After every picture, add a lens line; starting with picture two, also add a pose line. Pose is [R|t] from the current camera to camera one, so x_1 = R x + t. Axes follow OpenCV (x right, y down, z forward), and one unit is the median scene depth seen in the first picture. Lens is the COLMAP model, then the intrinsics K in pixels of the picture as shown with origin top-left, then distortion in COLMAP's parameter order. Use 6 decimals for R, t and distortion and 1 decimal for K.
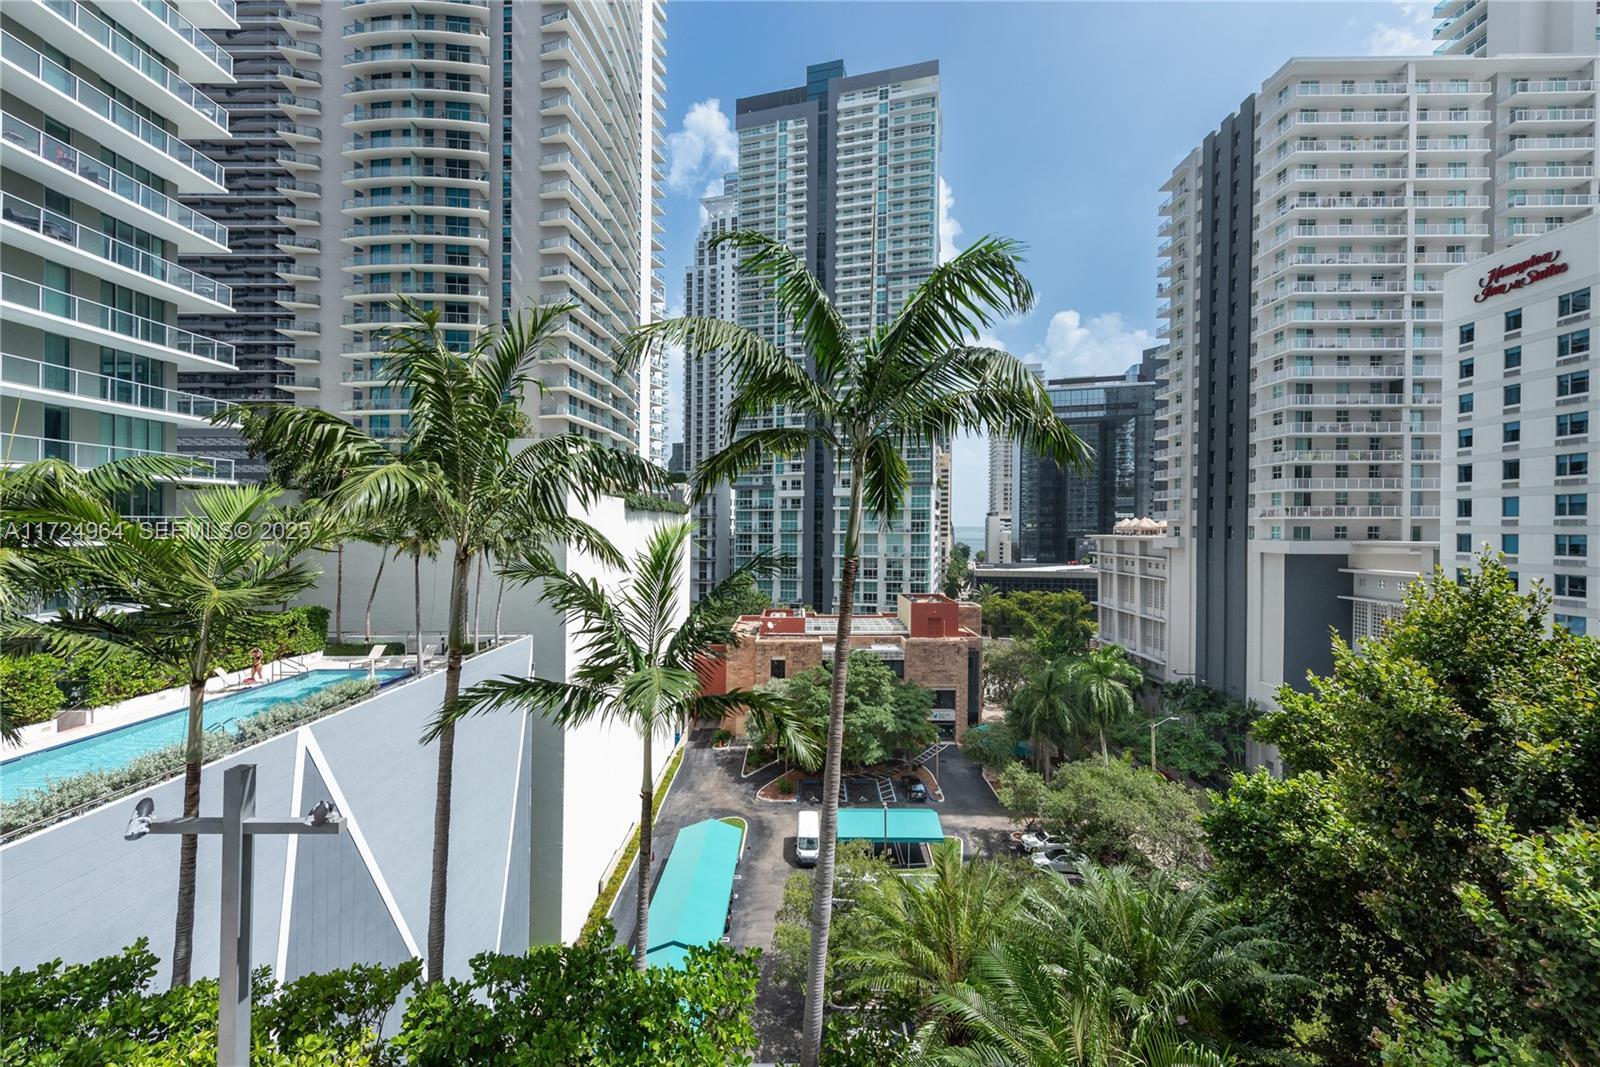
lens RADIAL K [[627.2, 0, 797.1], [0, 627.2, 532.8], [0, 0, 1]] dist [0.013741, -0.004388]
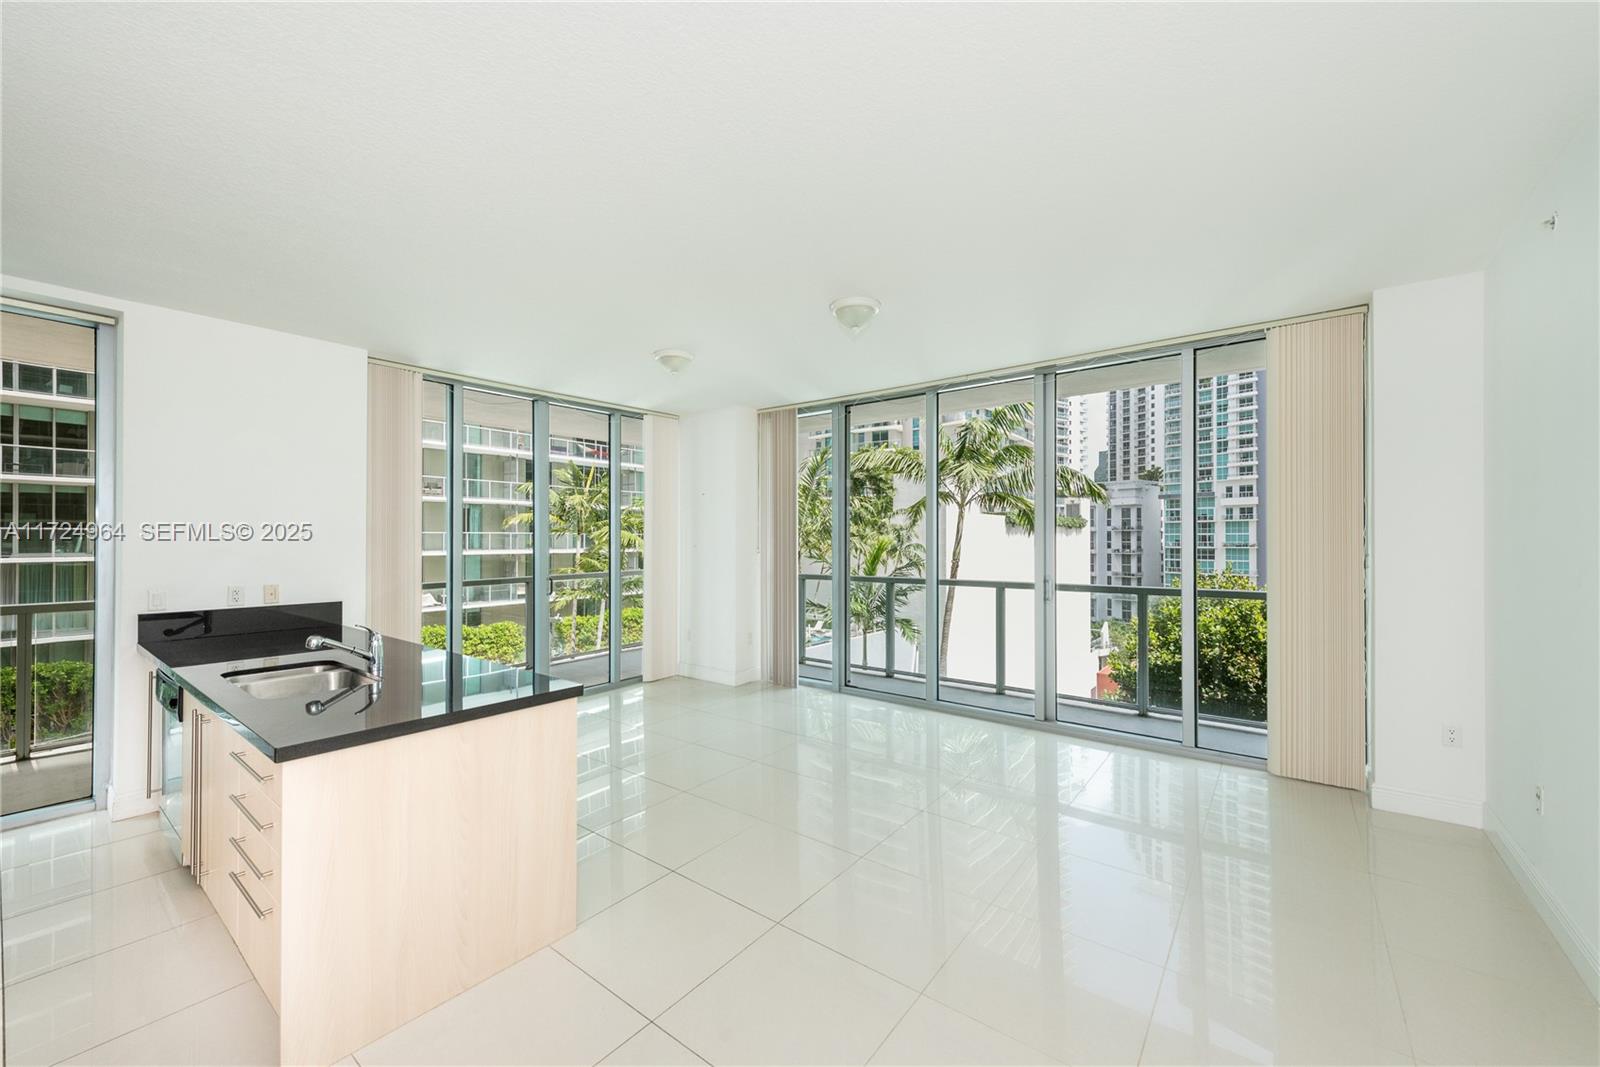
lens RADIAL K [[621.9, 0, 796.5], [0, 621.9, 535.6], [0, 0, 1]] dist [0.009033, -0.000135]
pose [[0.789664, -0.004268, -0.613524, 0.118361], [-0.005939, 0.999876, -0.014599, -0.000290], [0.613510, 0.015172, 0.789541, -0.117420]]
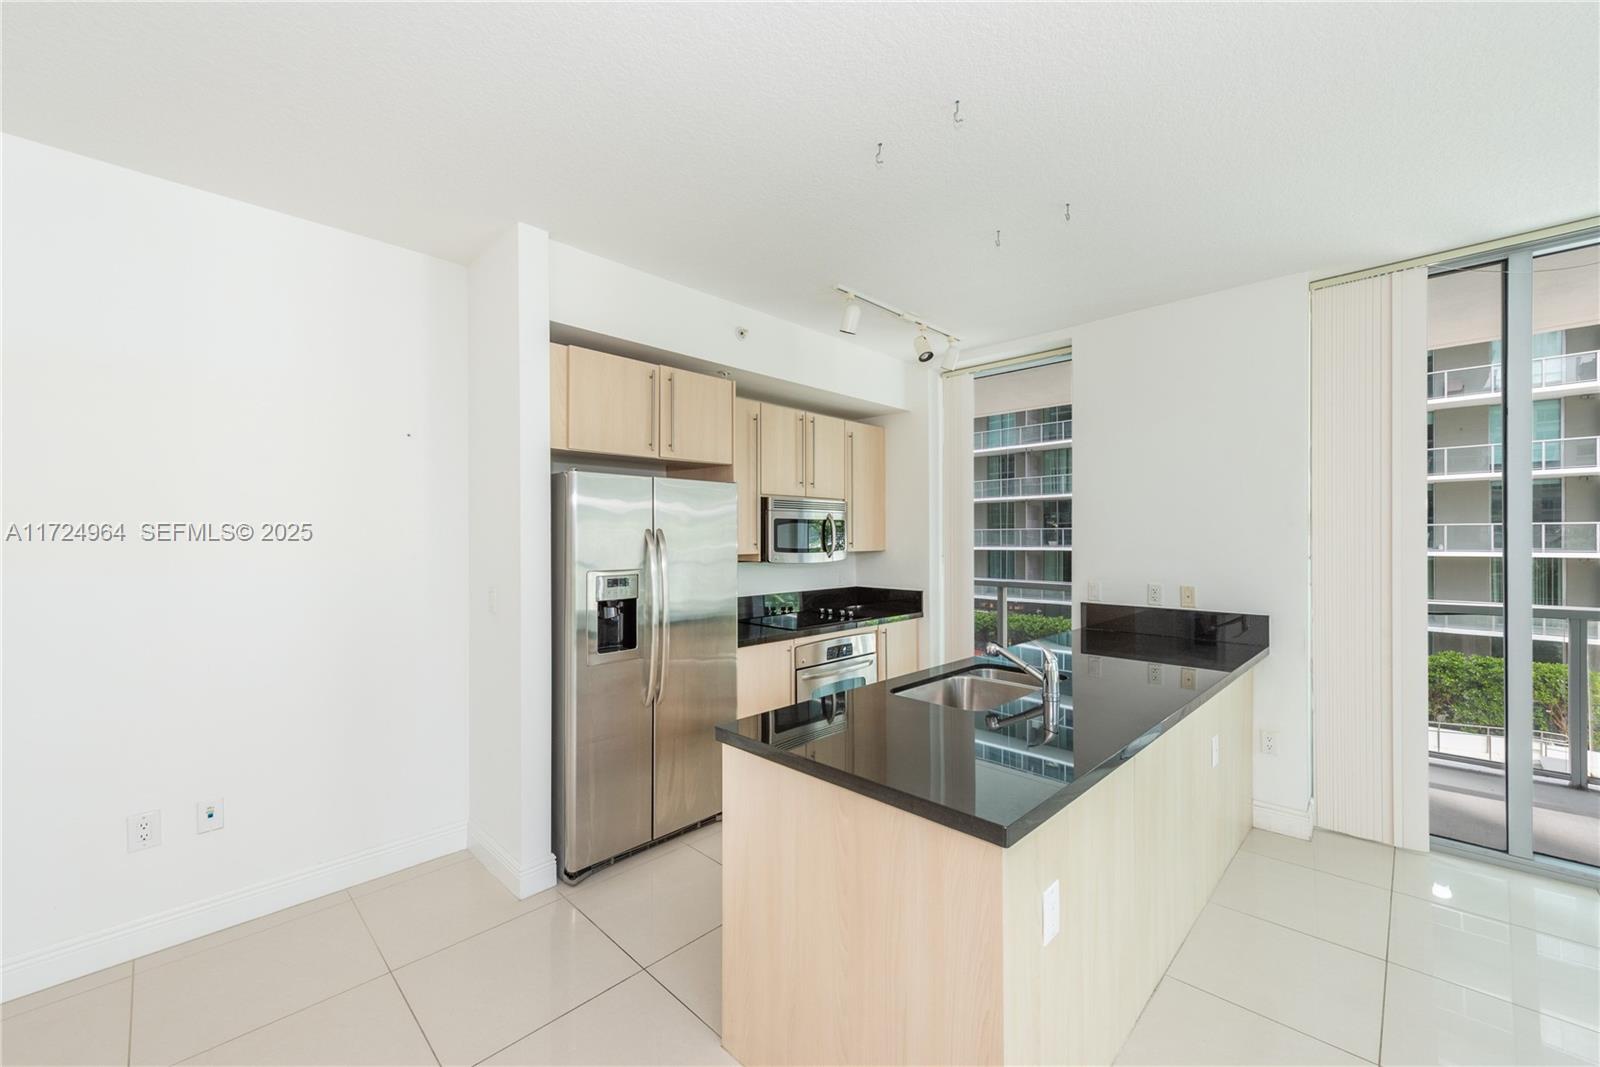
lens RADIAL K [[624.2, 0, 805.3], [0, 624.2, 542.8], [0, 0, 1]] dist [0.008600, -0.000261]
pose [[-0.695987, 0.008514, -0.718004, 0.098887], [-0.003413, 0.999879, 0.015165, -0.000678], [0.718046, 0.013005, -0.695874, -0.078787]]
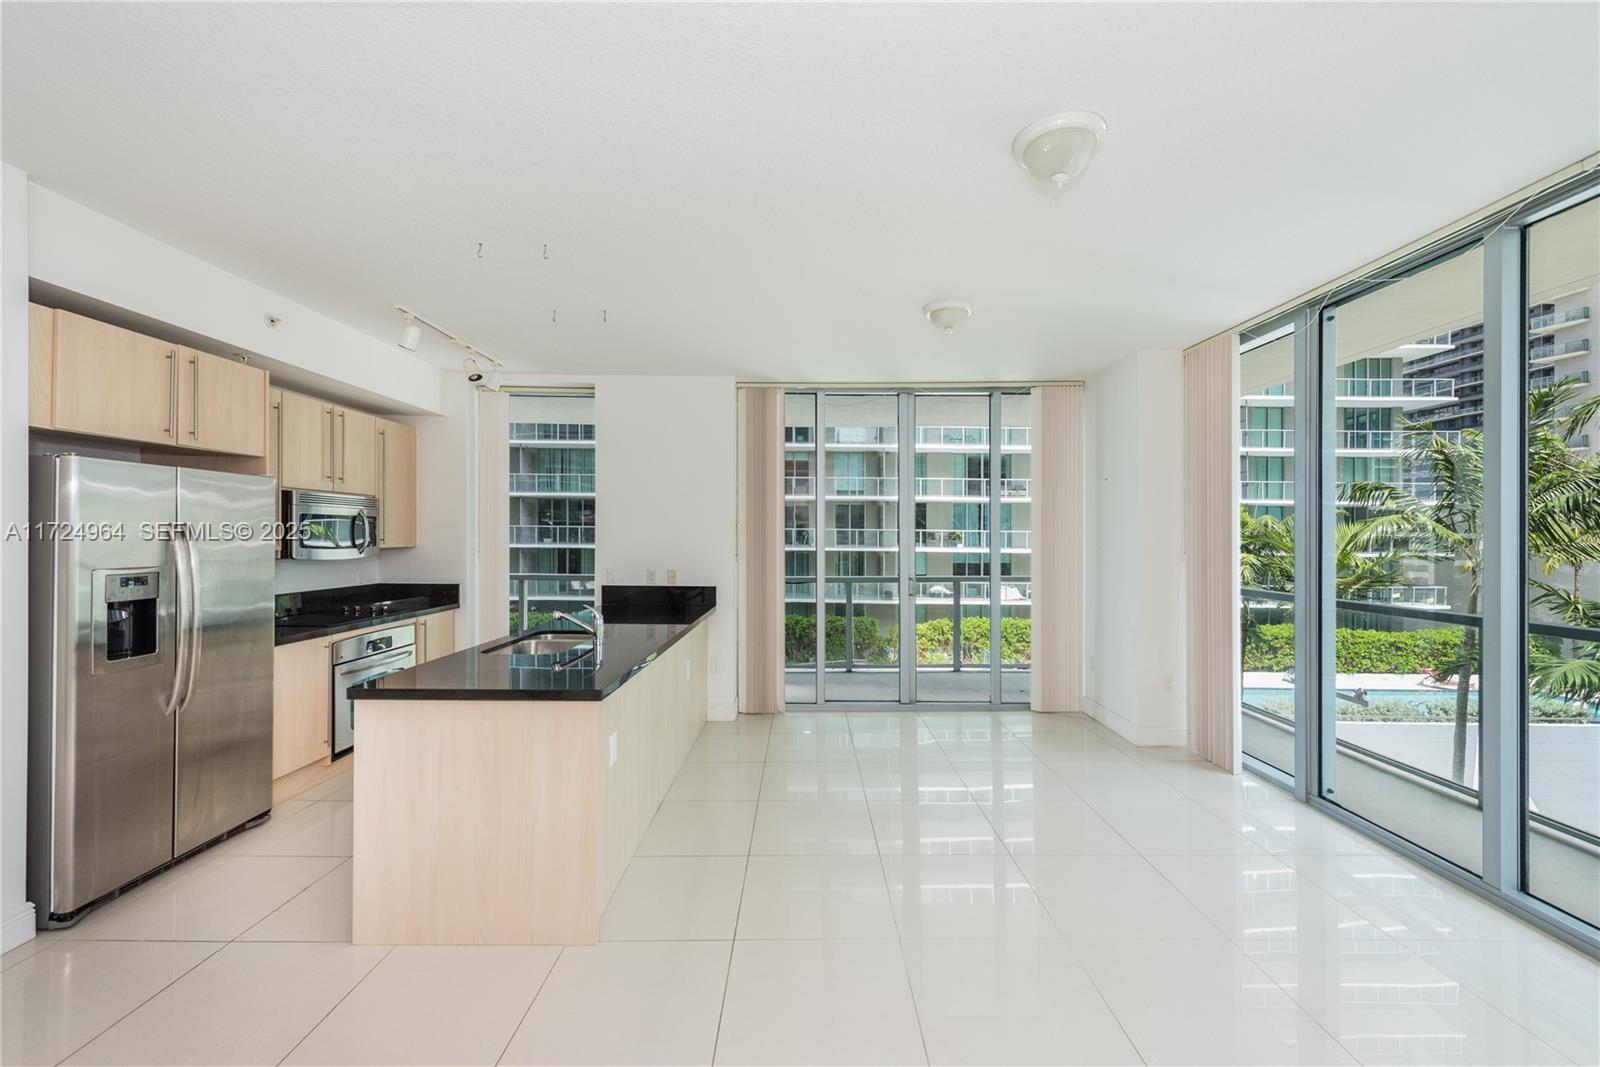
lens RADIAL K [[624.2, 0, 805.3], [0, 624.2, 542.8], [0, 0, 1]] dist [0.008600, -0.000261]
pose [[0.004340, 0.010610, -0.999934, 0.121398], [-0.019035, 0.999763, 0.010526, -0.000945], [0.999809, 0.018988, 0.004541, -0.075420]]
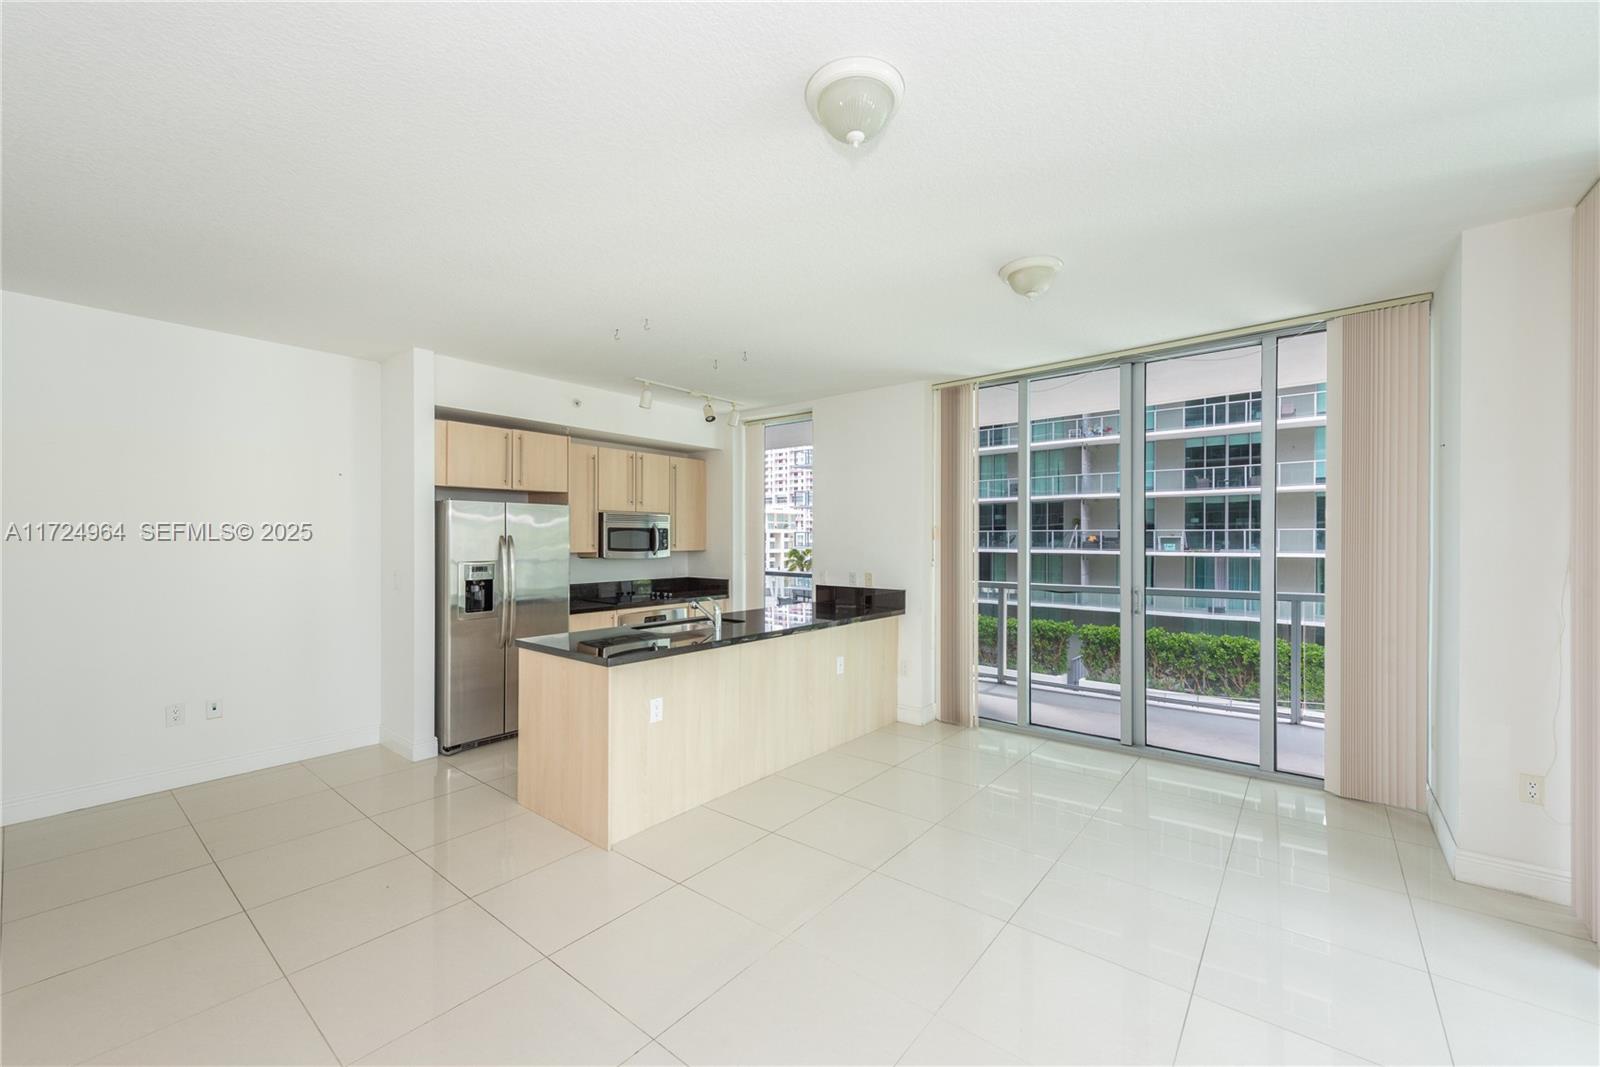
lens RADIAL K [[619.5, 0, 799.9], [0, 619.5, 546.1], [0, 0, 1]] dist [0.012829, -0.004206]
pose [[-0.622019, 0.009686, -0.782942, 0.111213], [-0.007947, 0.999794, 0.018682, -0.001529], [0.782962, 0.017842, -0.621814, -0.039698]]
